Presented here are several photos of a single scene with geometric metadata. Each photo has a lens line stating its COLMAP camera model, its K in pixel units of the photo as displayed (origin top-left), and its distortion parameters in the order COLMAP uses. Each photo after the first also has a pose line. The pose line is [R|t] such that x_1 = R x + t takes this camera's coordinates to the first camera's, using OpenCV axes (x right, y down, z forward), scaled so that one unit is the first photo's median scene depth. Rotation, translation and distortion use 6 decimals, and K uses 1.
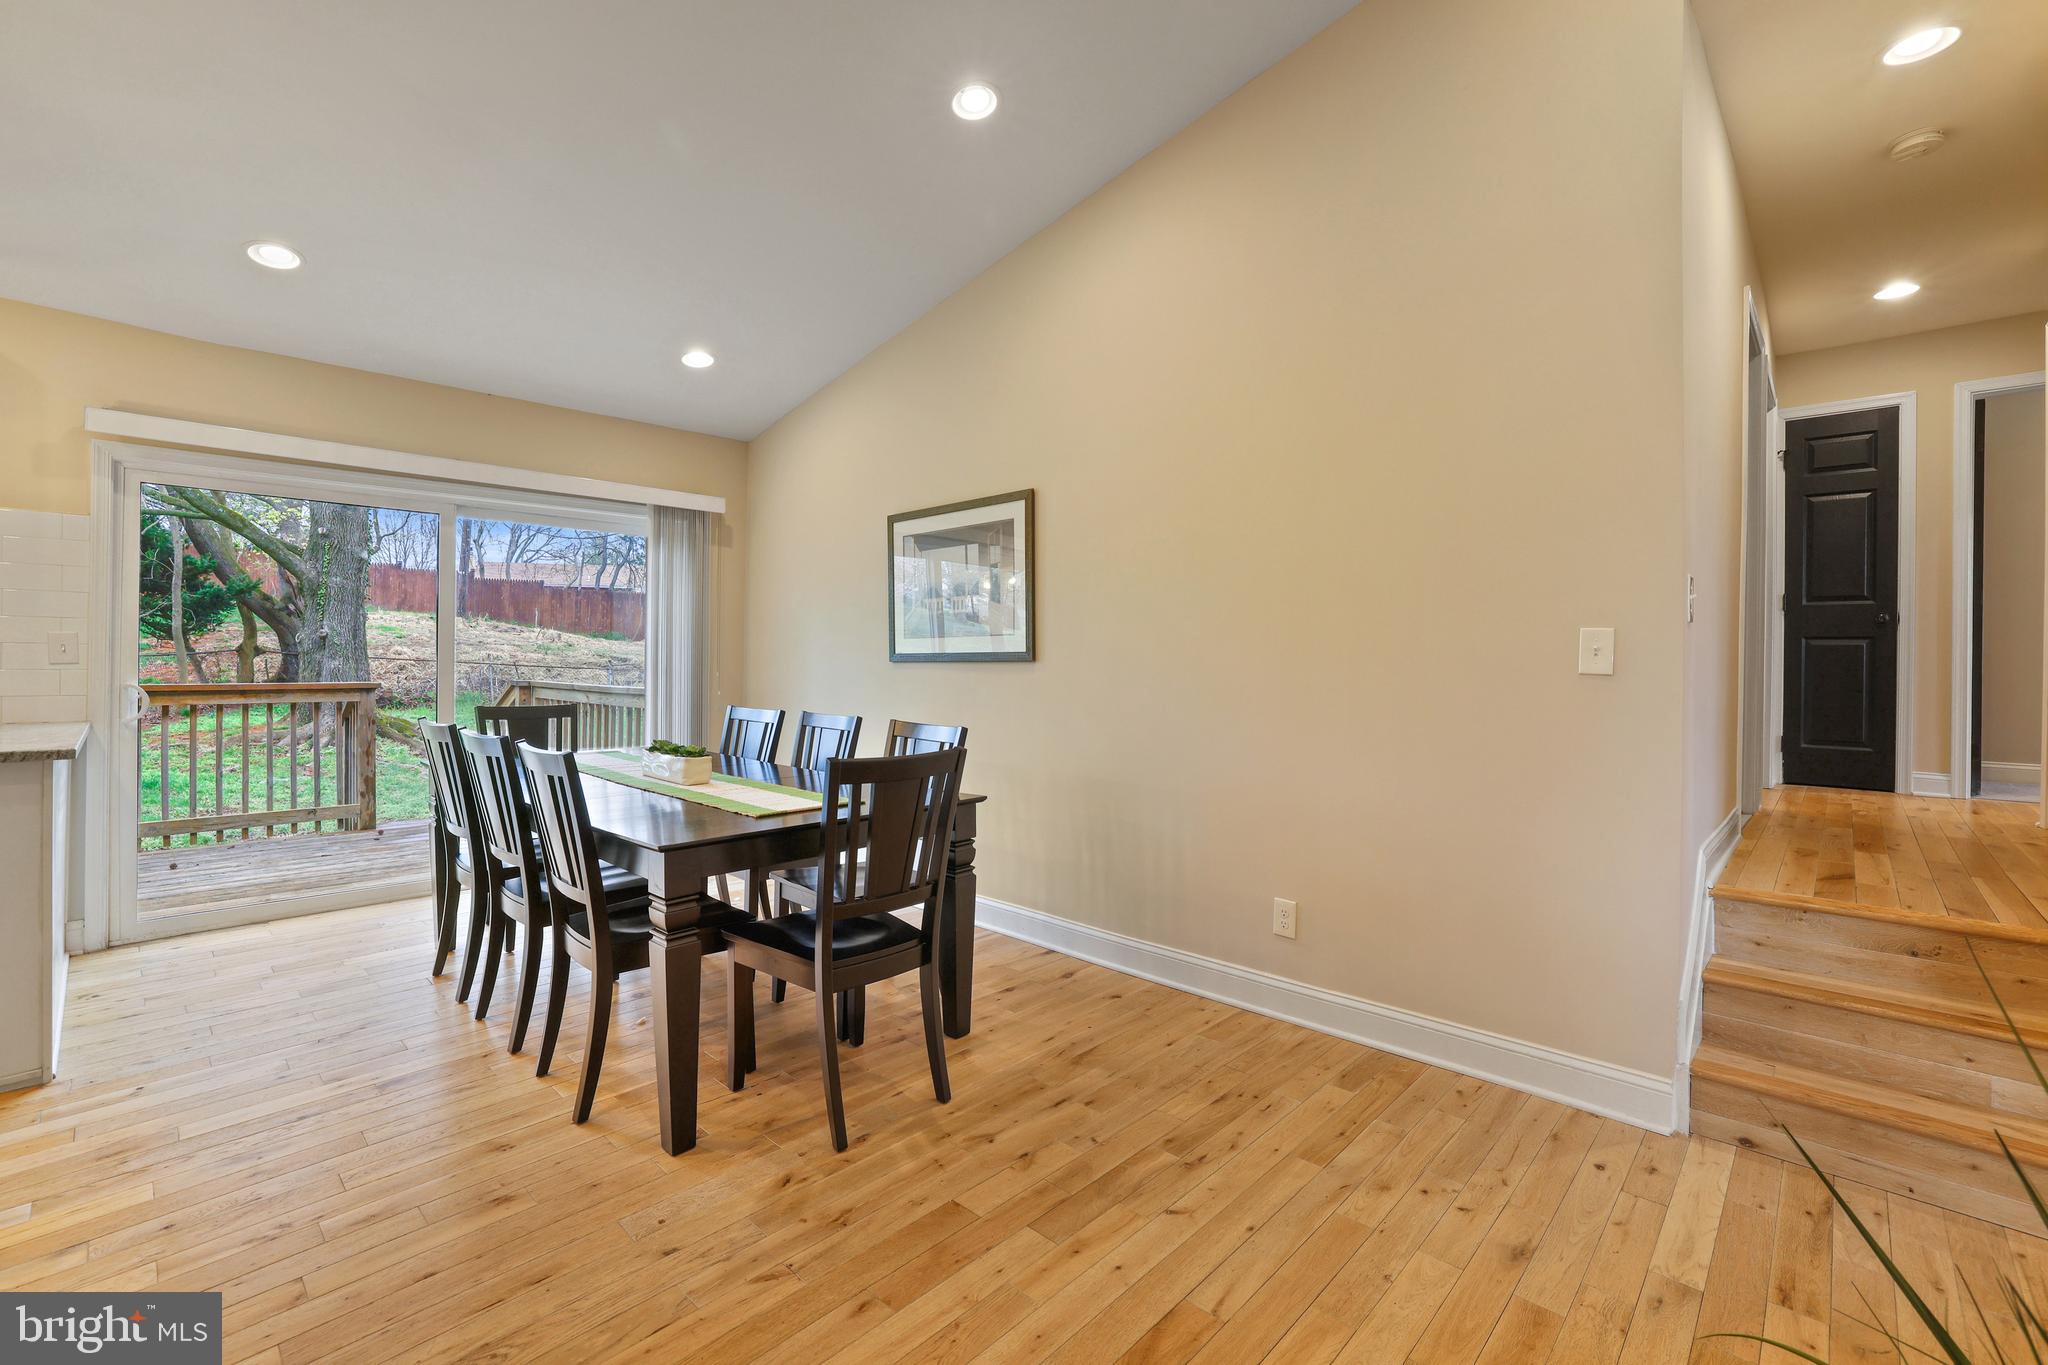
lens RADIAL K [[886.3, 0, 1012.4], [0, 886.3, 669.5], [0, 0, 1]] dist [-0.032262, 0.008095]
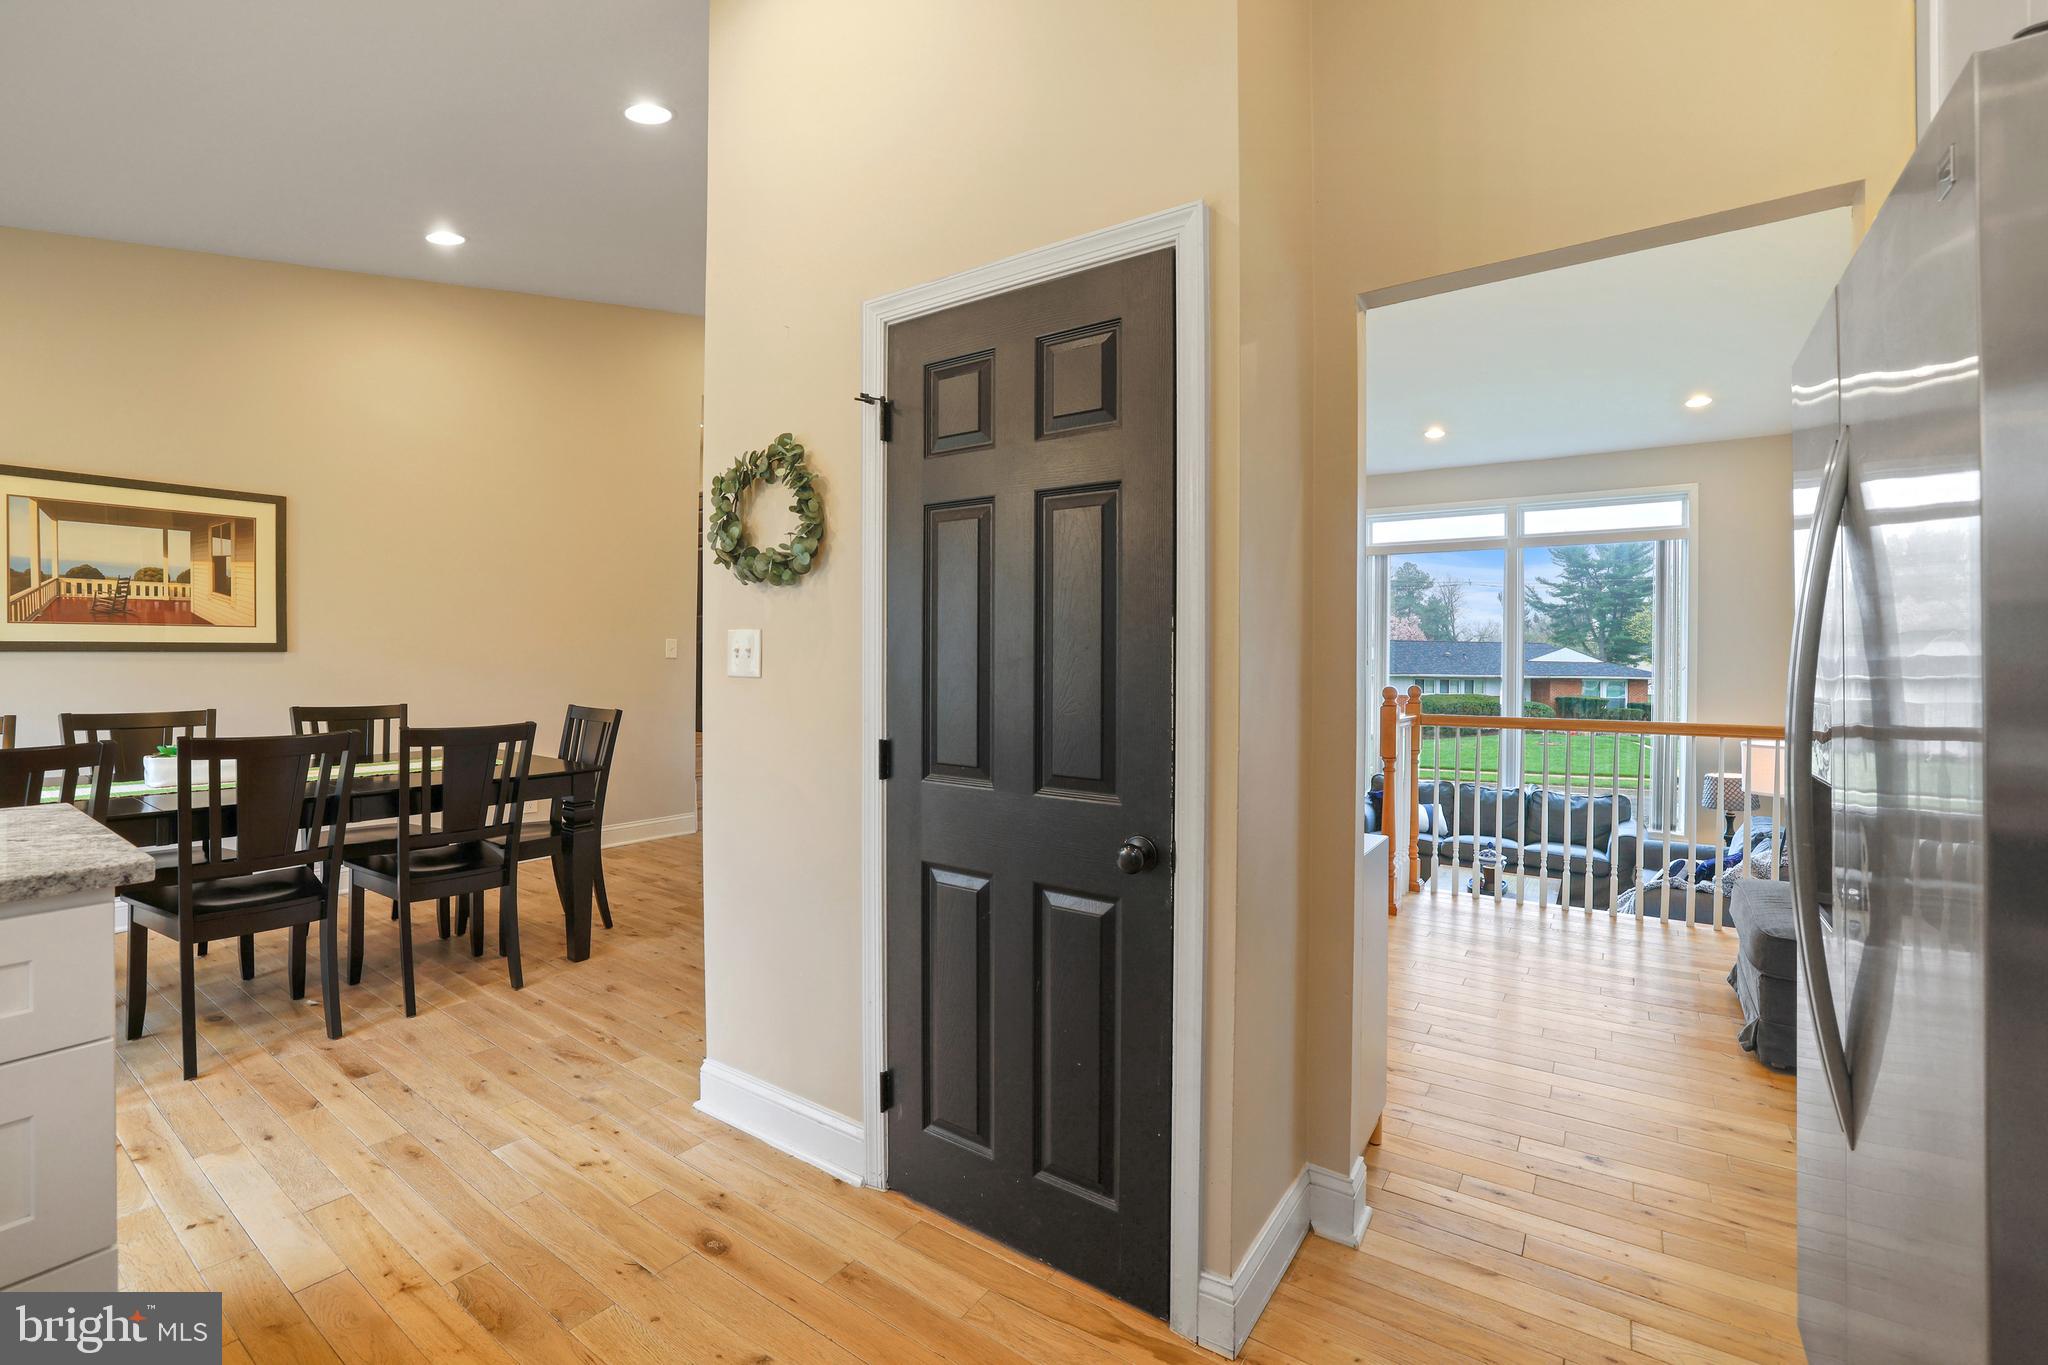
lens RADIAL K [[886.3, 0, 1020.3], [0, 886.3, 665.1], [0, 0, 1]] dist [-0.032262, 0.008095]
pose [[-0.150122, -0.019411, 0.988477, -1.053904], [-0.001359, 0.999810, 0.019427, -0.013394], [-0.988667, 0.001573, -0.150119, 0.221125]]
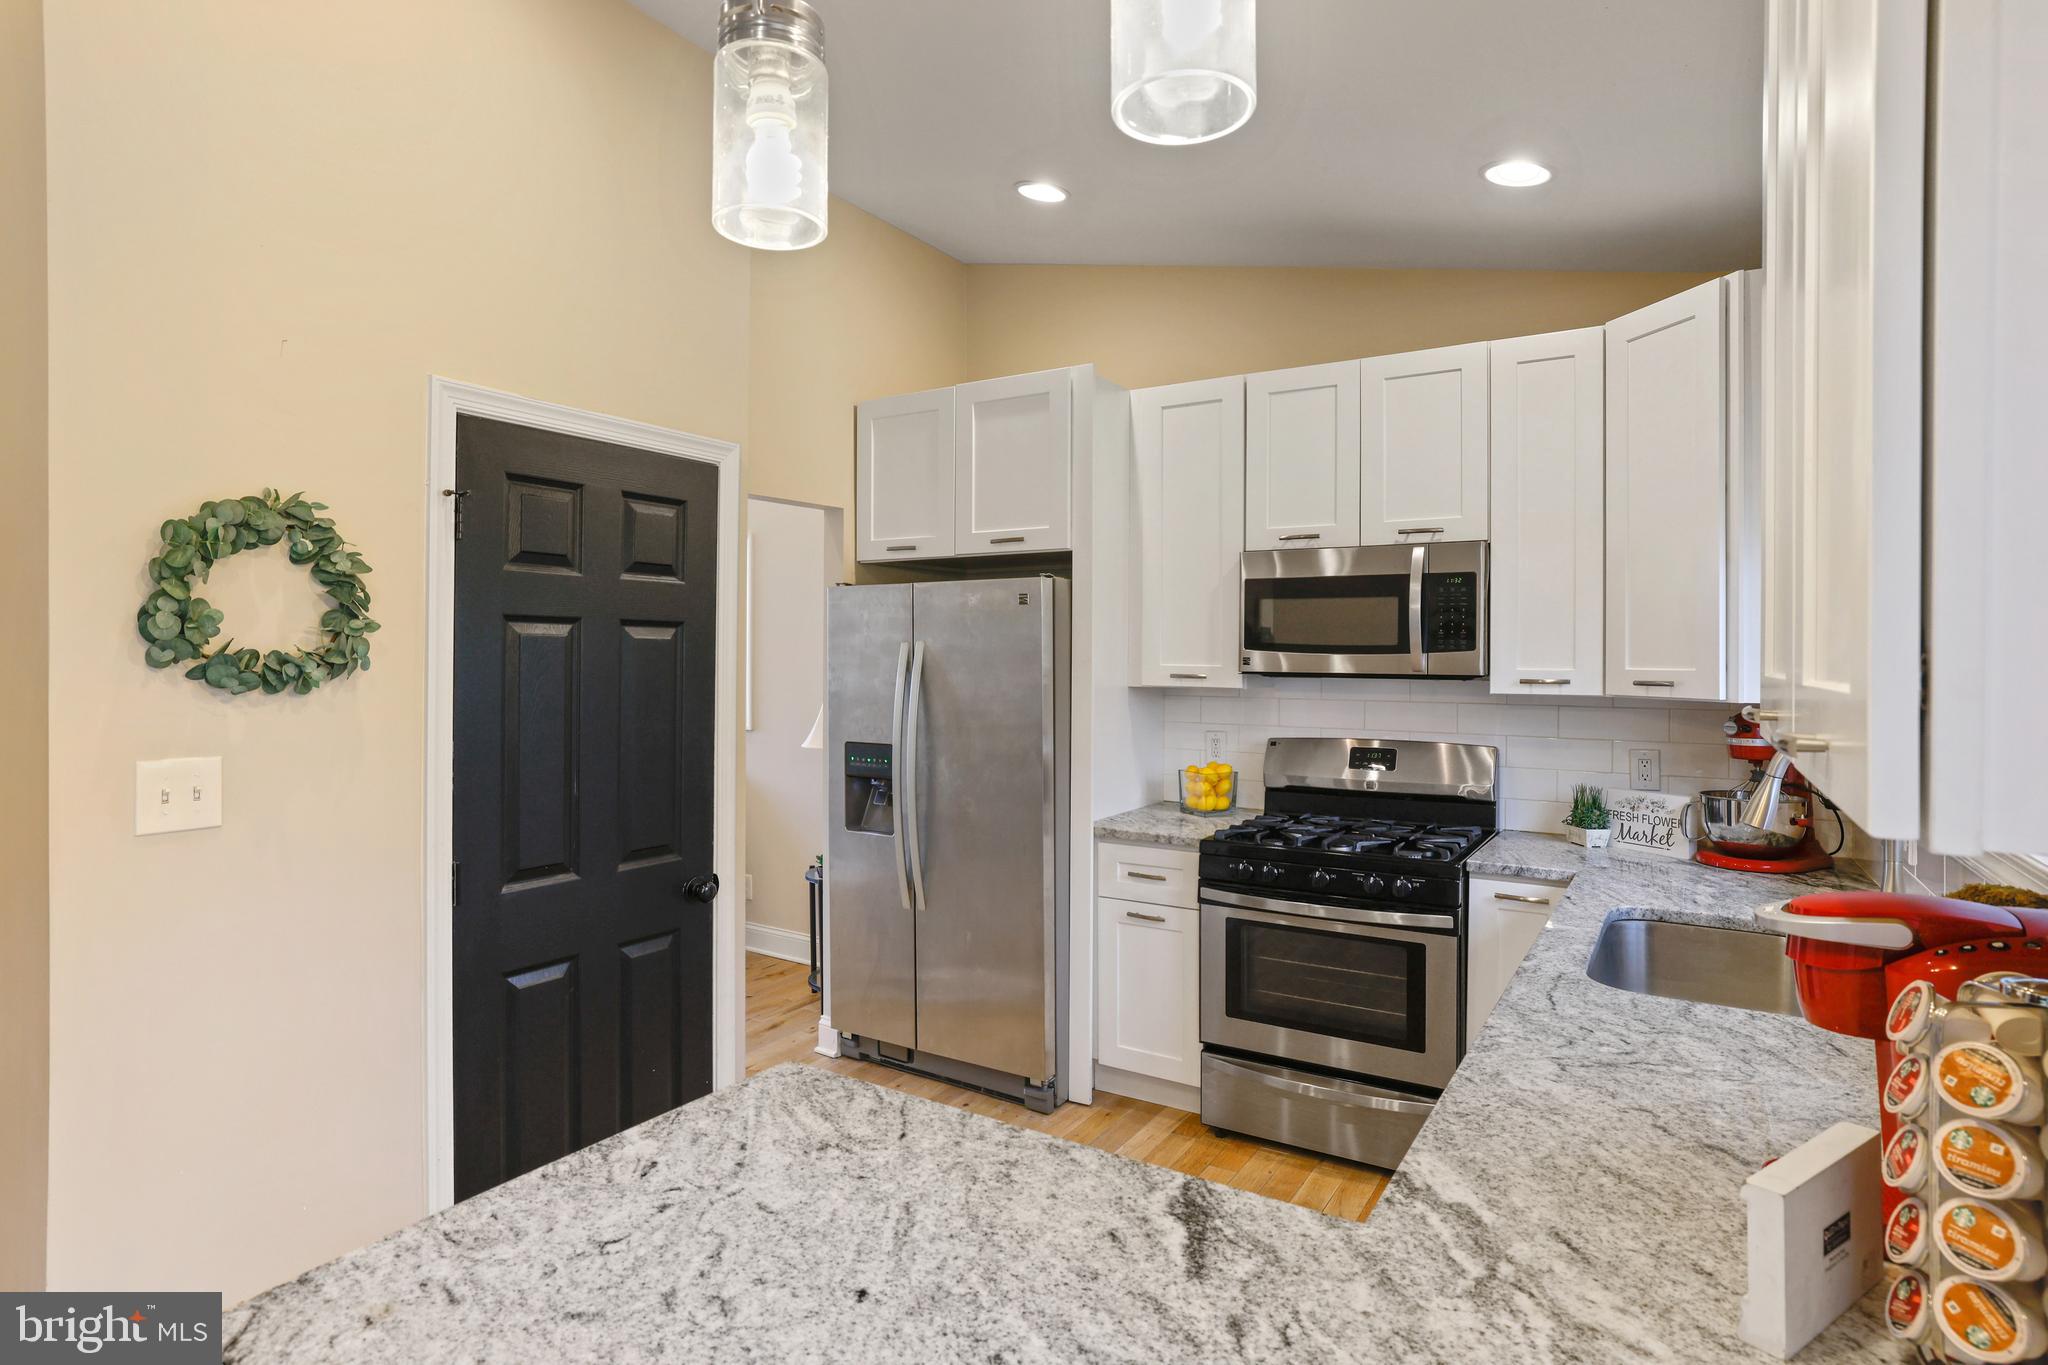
lens RADIAL K [[1078.1, 0, 1025.5], [0, 1078.1, 662.2], [0, 0, 1]] dist [-0.032557, 0.008412]
pose [[-0.979453, -0.020557, -0.200623, -0.746014], [-0.022641, 0.999711, 0.008102, -0.073825], [0.200399, 0.012478, -0.979635, 0.778813]]
